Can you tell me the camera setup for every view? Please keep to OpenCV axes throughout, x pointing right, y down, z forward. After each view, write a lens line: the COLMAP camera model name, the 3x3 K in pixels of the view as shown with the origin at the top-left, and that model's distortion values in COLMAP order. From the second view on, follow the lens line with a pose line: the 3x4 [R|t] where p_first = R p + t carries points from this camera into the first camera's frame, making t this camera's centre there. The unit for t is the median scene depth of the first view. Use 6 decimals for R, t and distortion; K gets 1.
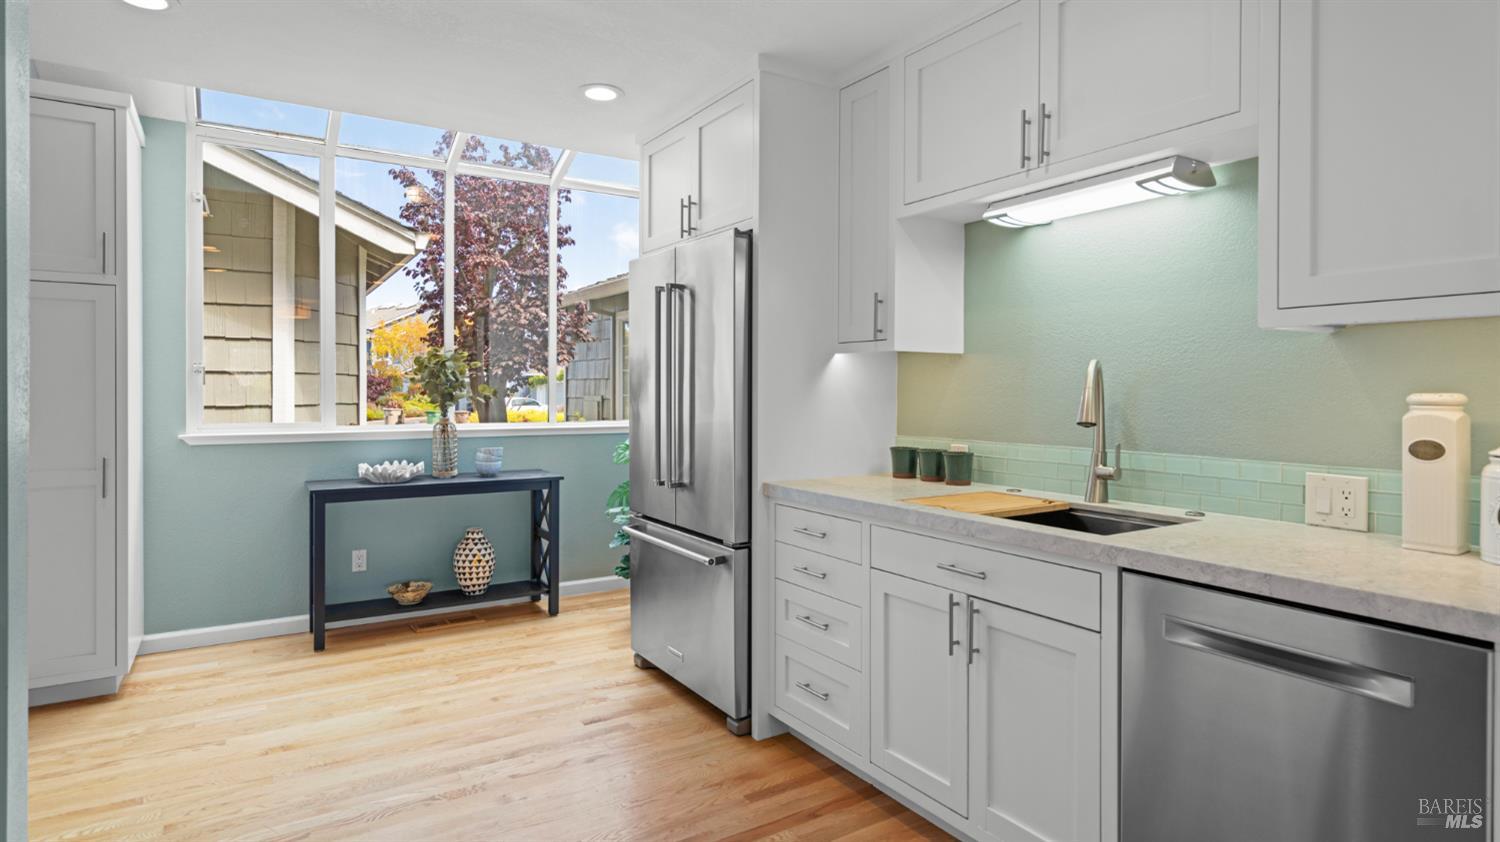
lens RADIAL K [[811.3, 0, 746.6], [0, 811.3, 407.6], [0, 0, 1]] dist [-0.006759, 0.005409]
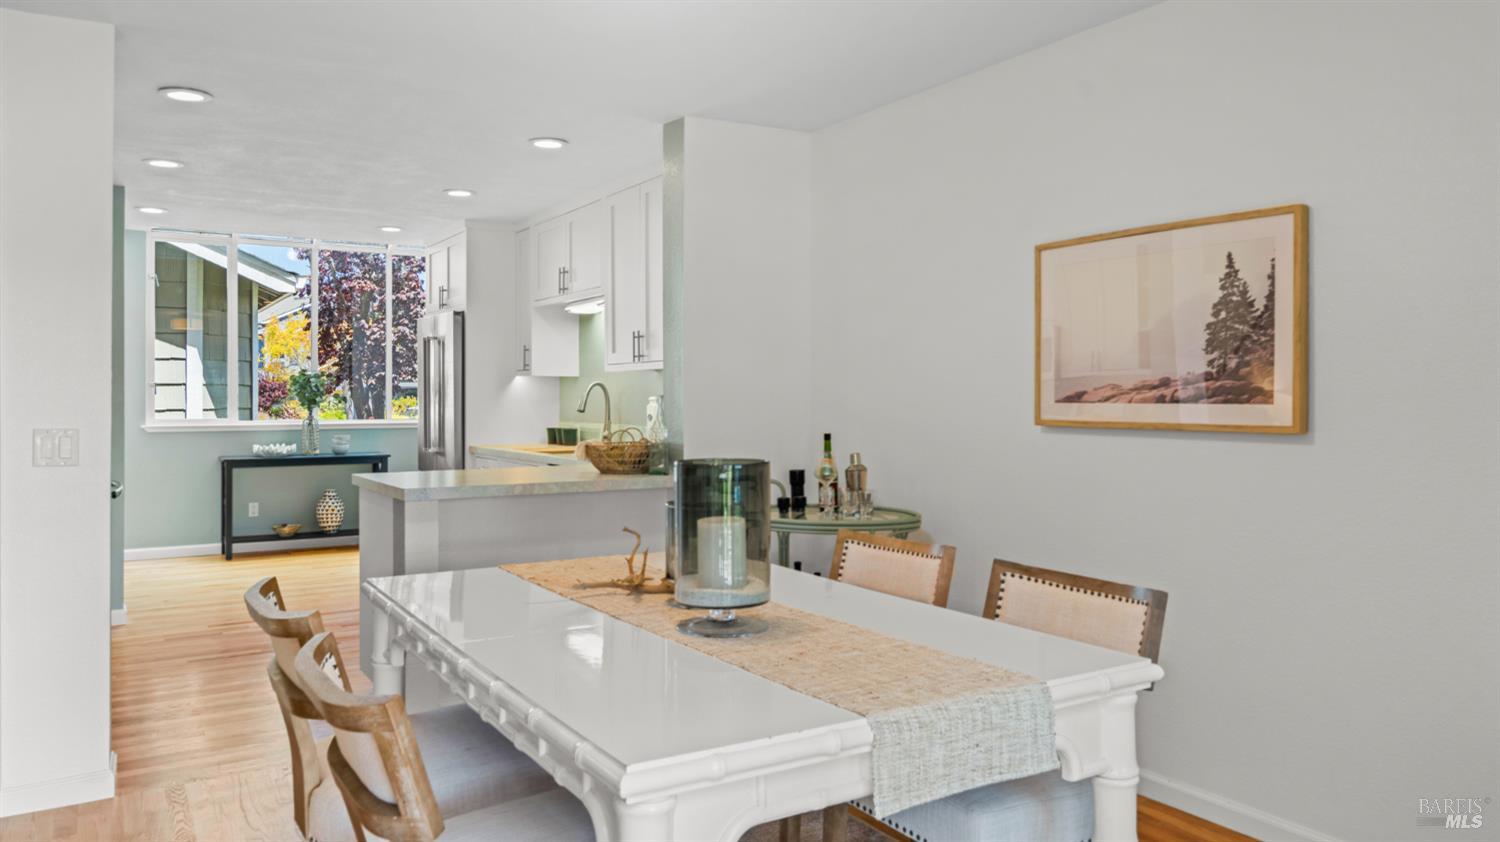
lens RADIAL K [[1046.6, 0, 747.3], [0, 1046.6, 412.6], [0, 0, 1]] dist [0.004915, 0.000572]
pose [[0.999993, -0.003142, -0.001977, 0.442749], [0.003130, 0.999977, -0.006040, 0.021426], [0.001996, 0.006034, 0.999980, -0.944439]]
